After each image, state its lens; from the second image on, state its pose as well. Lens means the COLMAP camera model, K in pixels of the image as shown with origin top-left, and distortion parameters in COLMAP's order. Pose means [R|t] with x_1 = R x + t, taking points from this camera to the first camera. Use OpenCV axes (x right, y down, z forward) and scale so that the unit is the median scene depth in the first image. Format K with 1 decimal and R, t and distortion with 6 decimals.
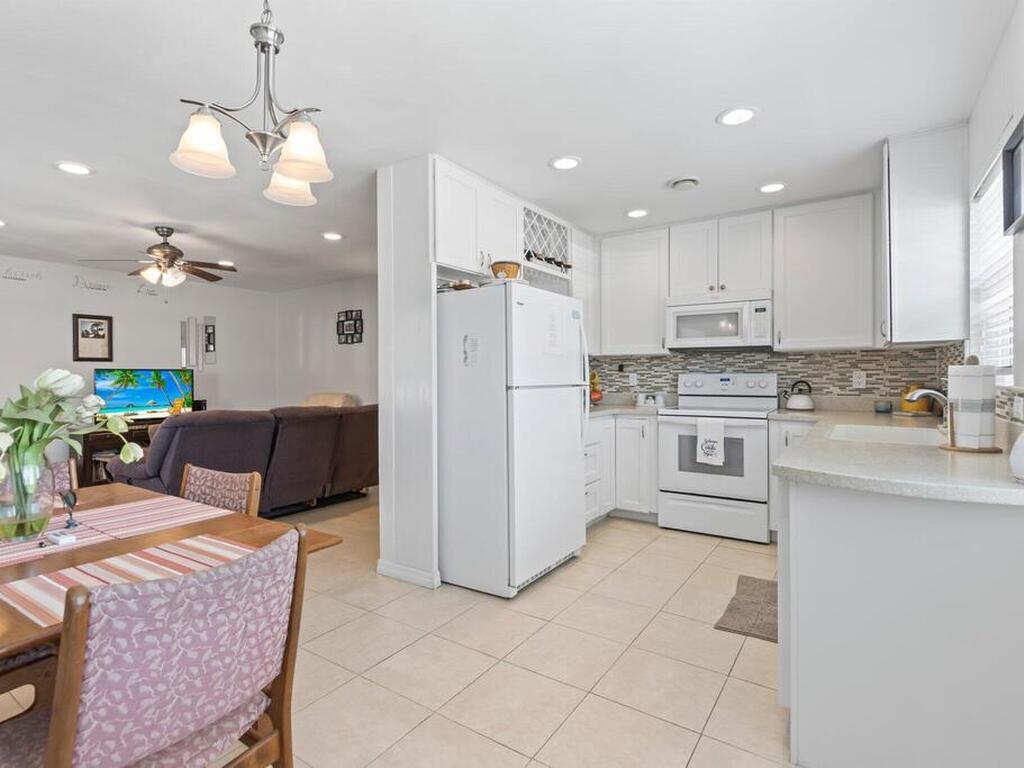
lens RADIAL K [[527.6, 0, 507.0], [0, 527.6, 379.7], [0, 0, 1]] dist [0.003527, -0.000369]
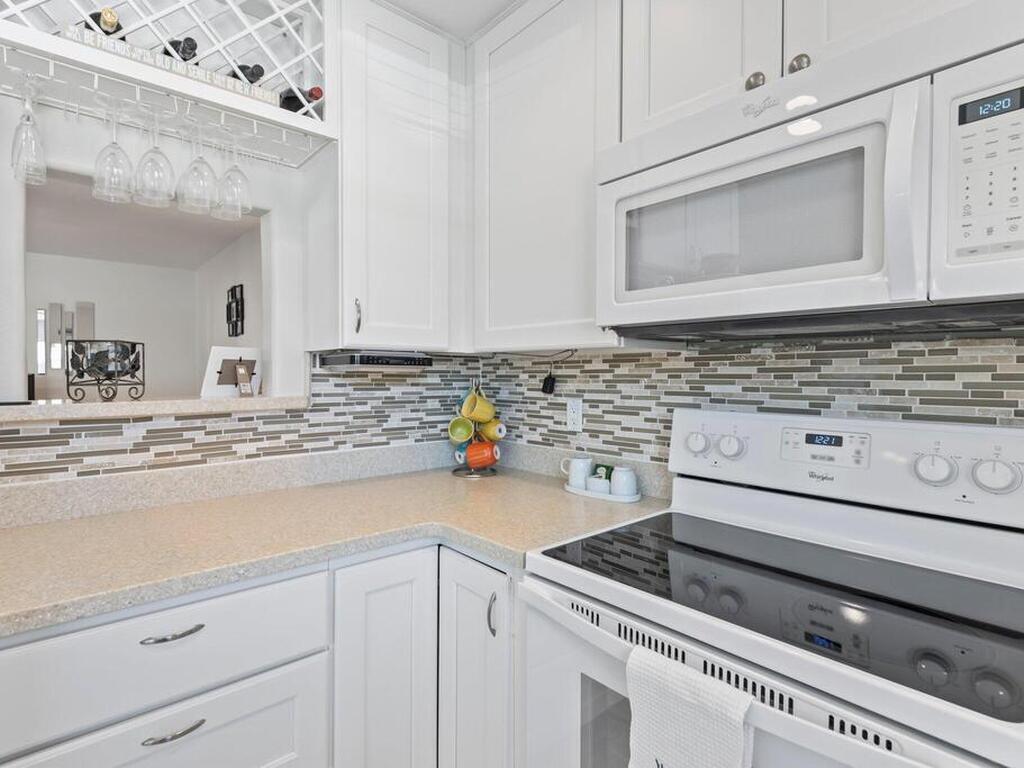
lens RADIAL K [[527.6, 0, 507.0], [0, 527.6, 379.7], [0, 0, 1]] dist [0.003527, -0.000369]
pose [[0.965732, 0.009773, -0.259358, 0.349125], [-0.008602, 0.999947, 0.005647, -0.033421], [0.259399, -0.003223, 0.965765, 0.743716]]
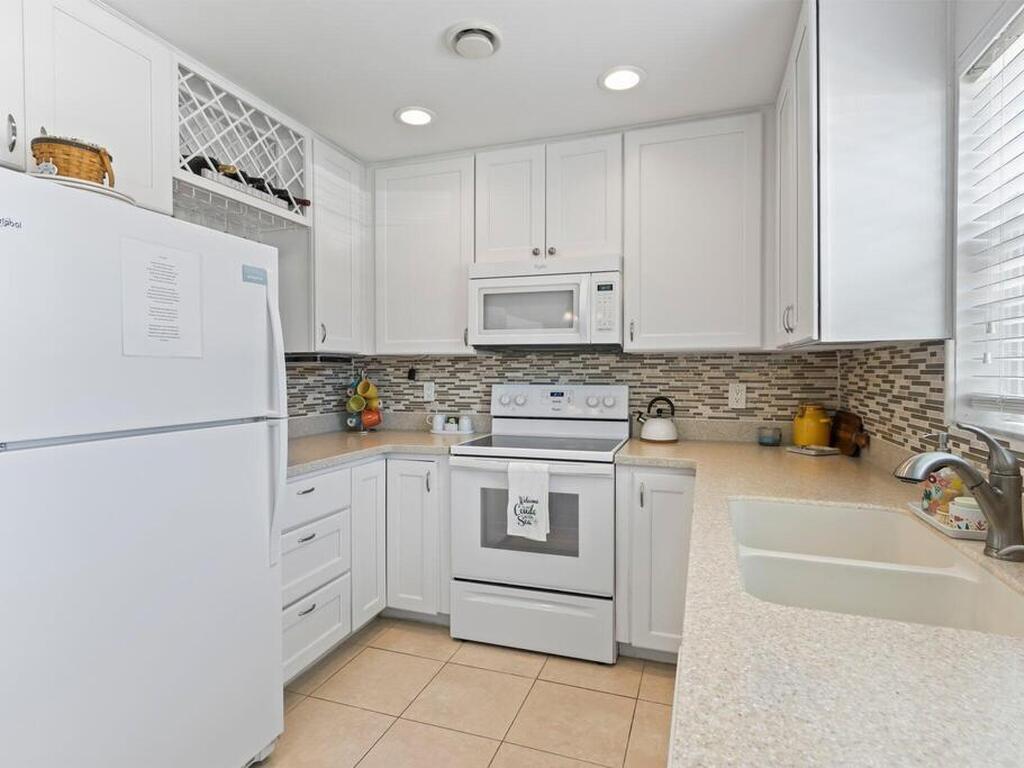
lens RADIAL K [[558.8, 0, 512.0], [0, 558.8, 384.0], [0, 0, 1]] dist [0.000473, -0.000348]
pose [[0.964234, -0.003044, 0.265035, 0.185060], [-0.000901, 0.999891, 0.014759, -0.024661], [-0.265051, -0.014470, 0.964126, 0.363162]]
